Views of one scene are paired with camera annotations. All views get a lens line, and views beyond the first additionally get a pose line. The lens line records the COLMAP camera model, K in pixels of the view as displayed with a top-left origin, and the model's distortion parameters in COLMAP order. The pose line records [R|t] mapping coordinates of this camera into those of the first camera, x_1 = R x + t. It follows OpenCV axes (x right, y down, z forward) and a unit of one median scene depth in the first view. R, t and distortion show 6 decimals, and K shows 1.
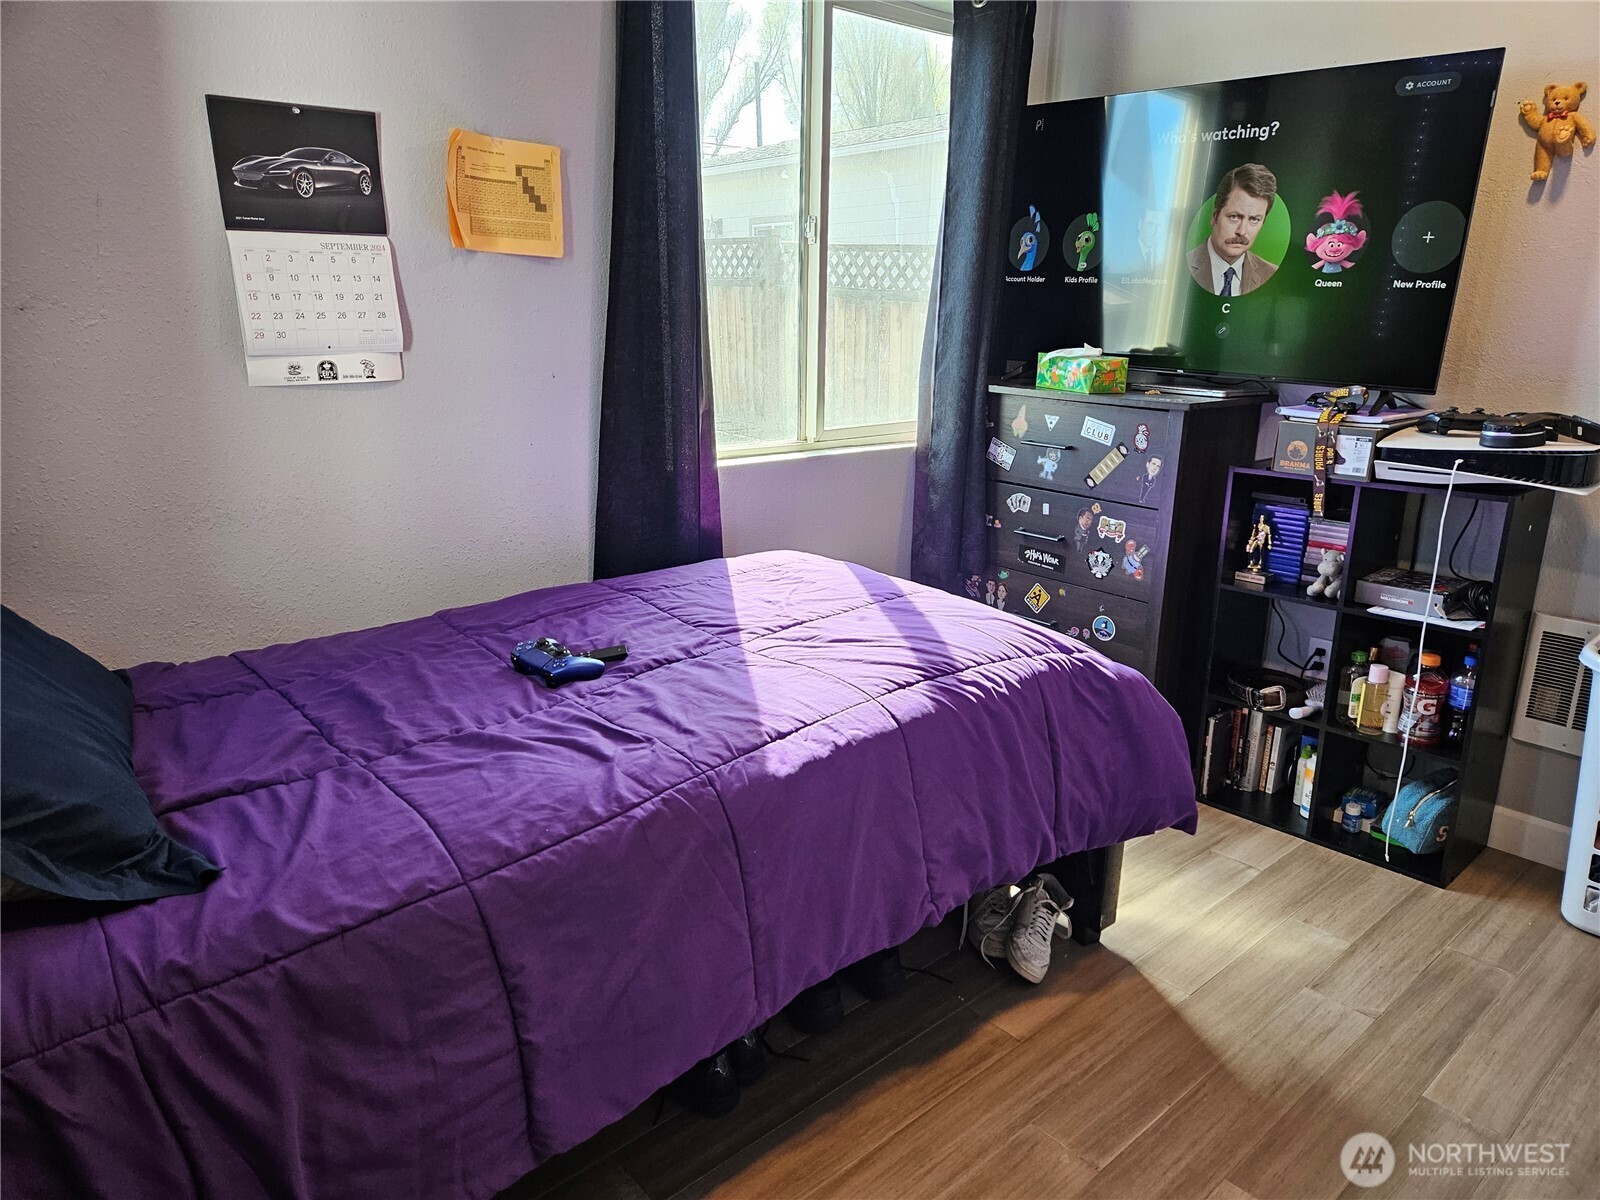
lens RADIAL K [[1060.2, 0, 803.6], [0, 1060.2, 597.0], [0, 0, 1]] dist [0.071397, -0.063178]
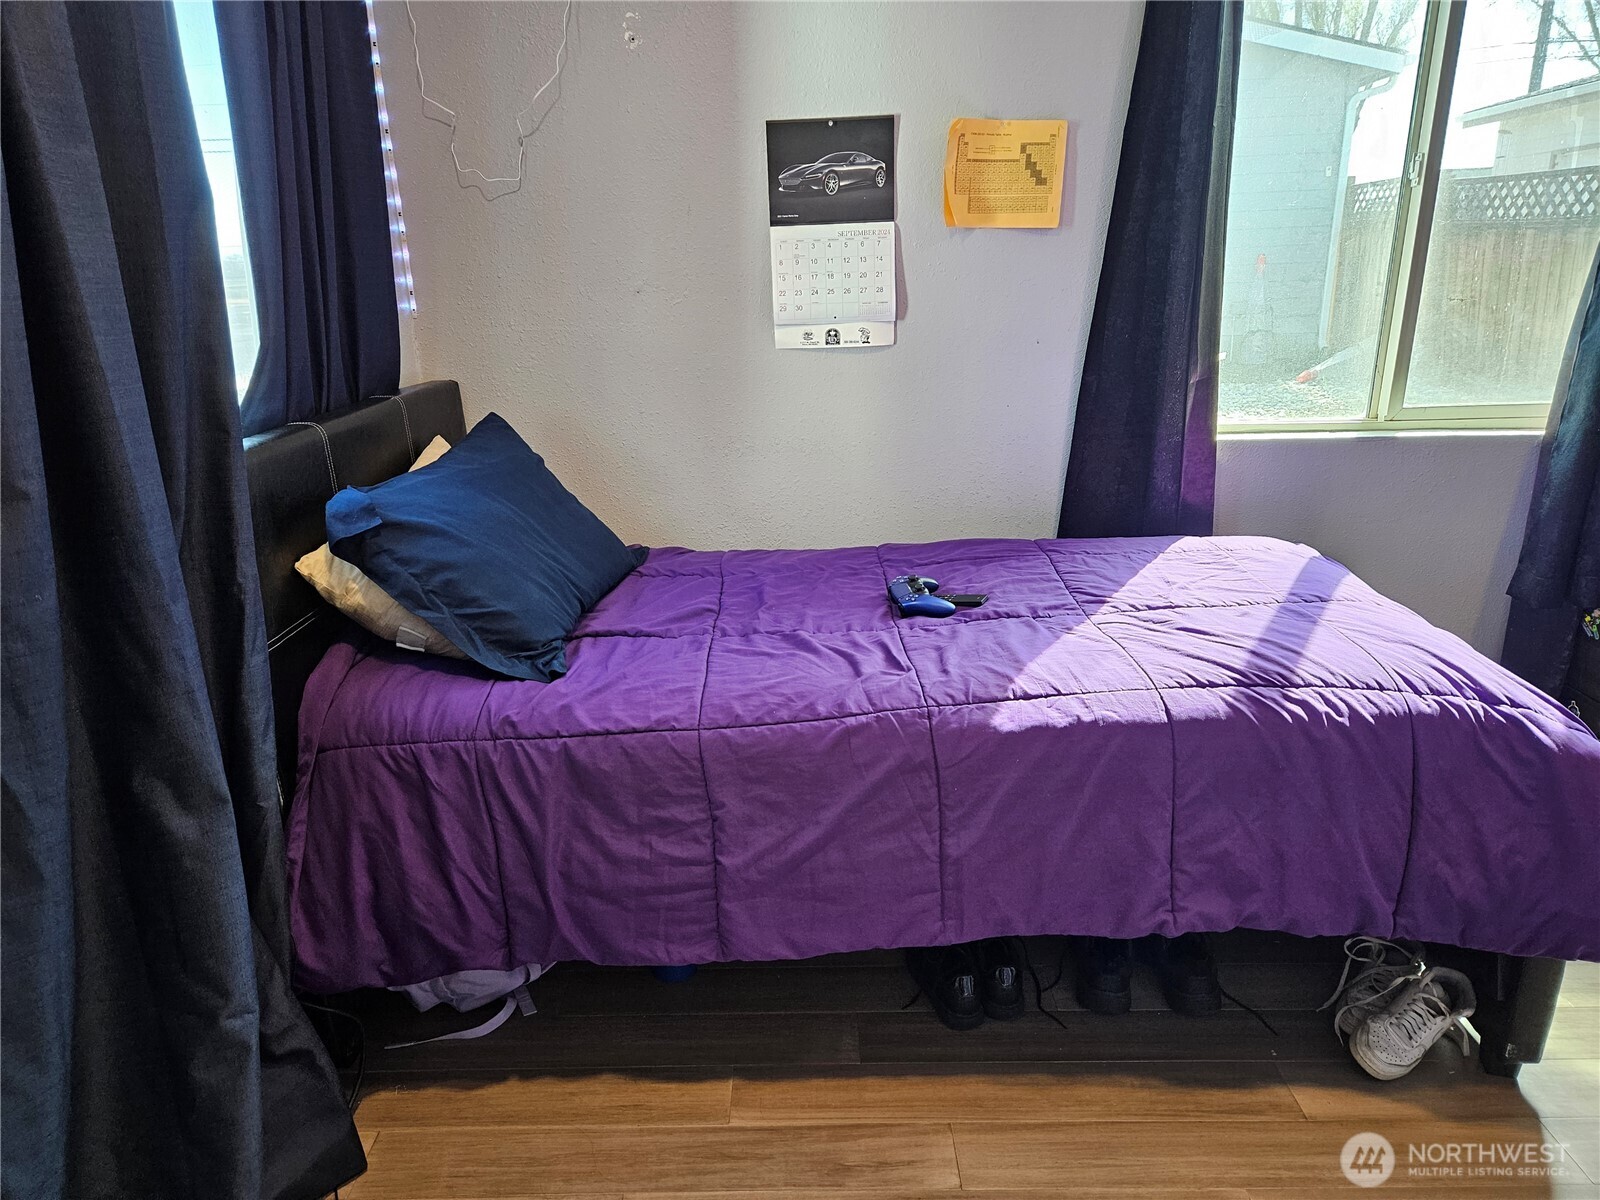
lens RADIAL K [[1060.2, 0, 788.6], [0, 1060.2, 614.0], [0, 0, 1]] dist [0.071397, -0.063178]
pose [[0.737916, 0.182086, -0.649865, 0.400196], [-0.150547, 0.983064, 0.104500, -0.018969], [0.657887, 0.020723, 0.752831, 0.054399]]
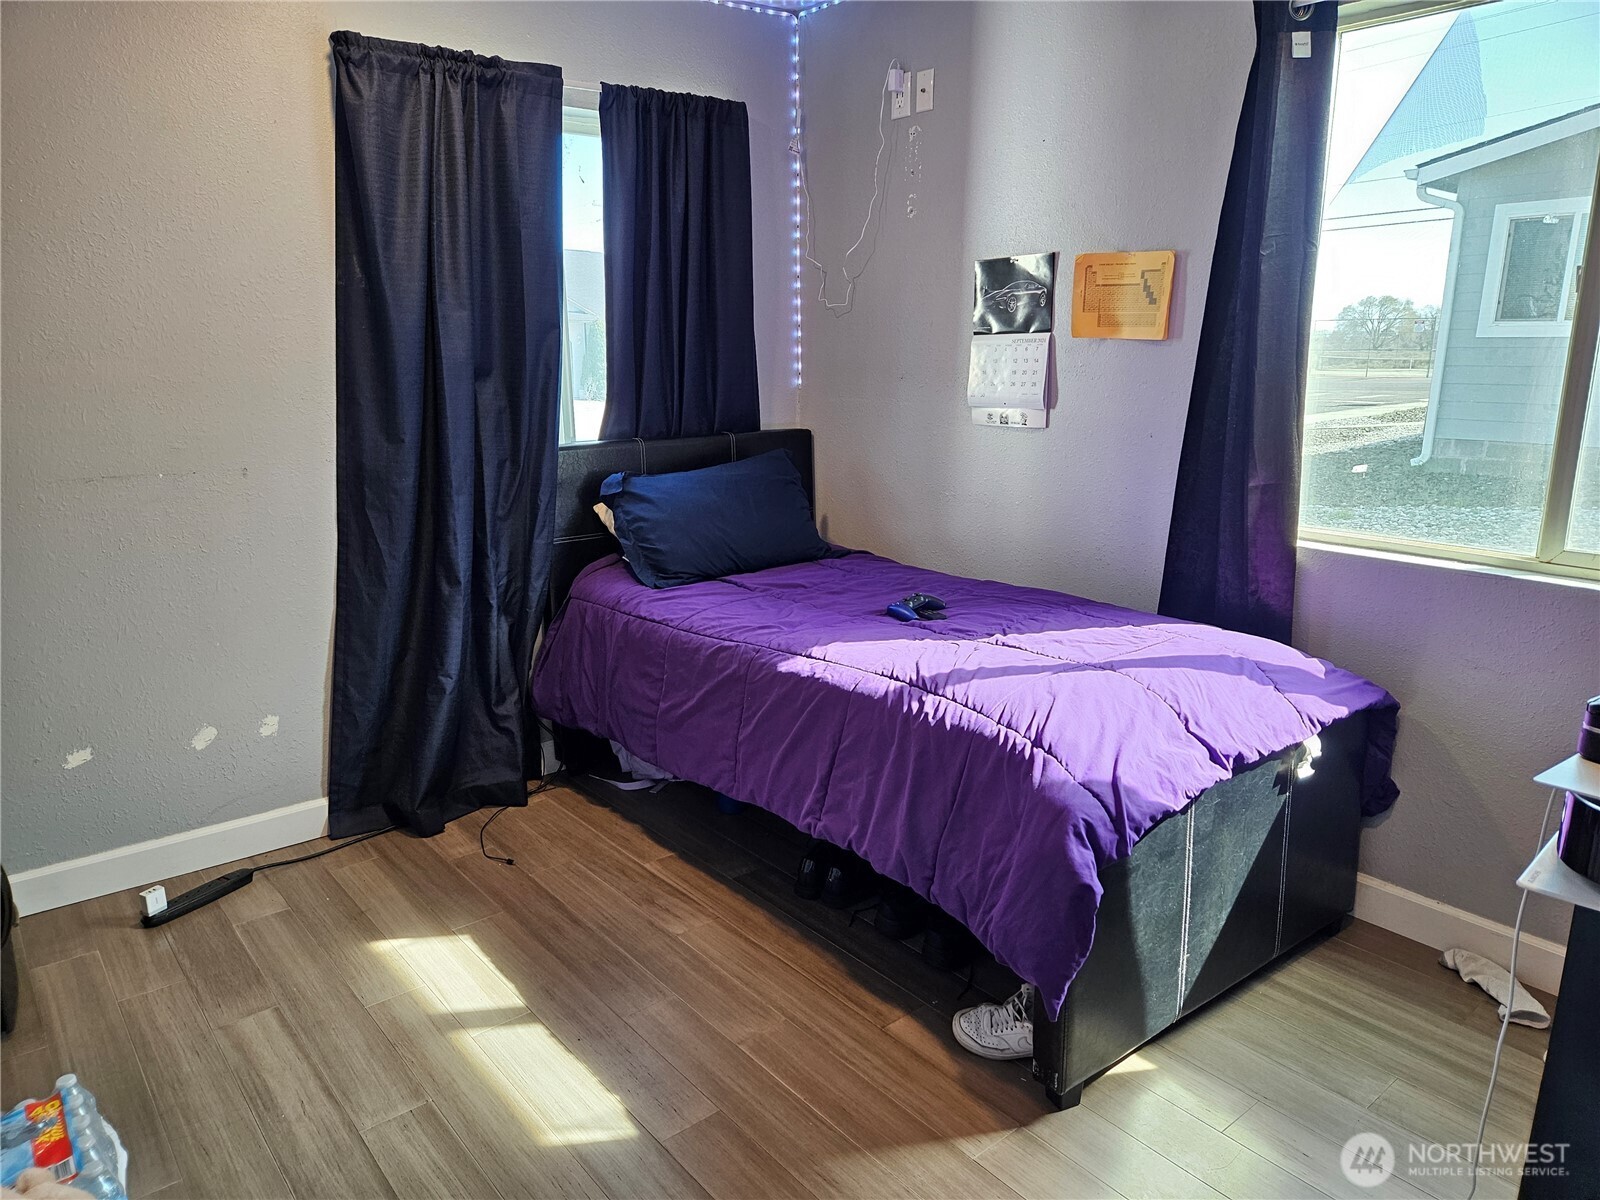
lens RADIAL K [[1060.2, 0, 793.0], [0, 1060.2, 592.9], [0, 0, 1]] dist [0.071397, -0.063178]
pose [[-0.039380, 0.212939, -0.976272, 1.245870], [-0.268957, 0.938712, 0.215596, -0.239373], [0.962347, 0.271065, 0.020305, 0.788828]]
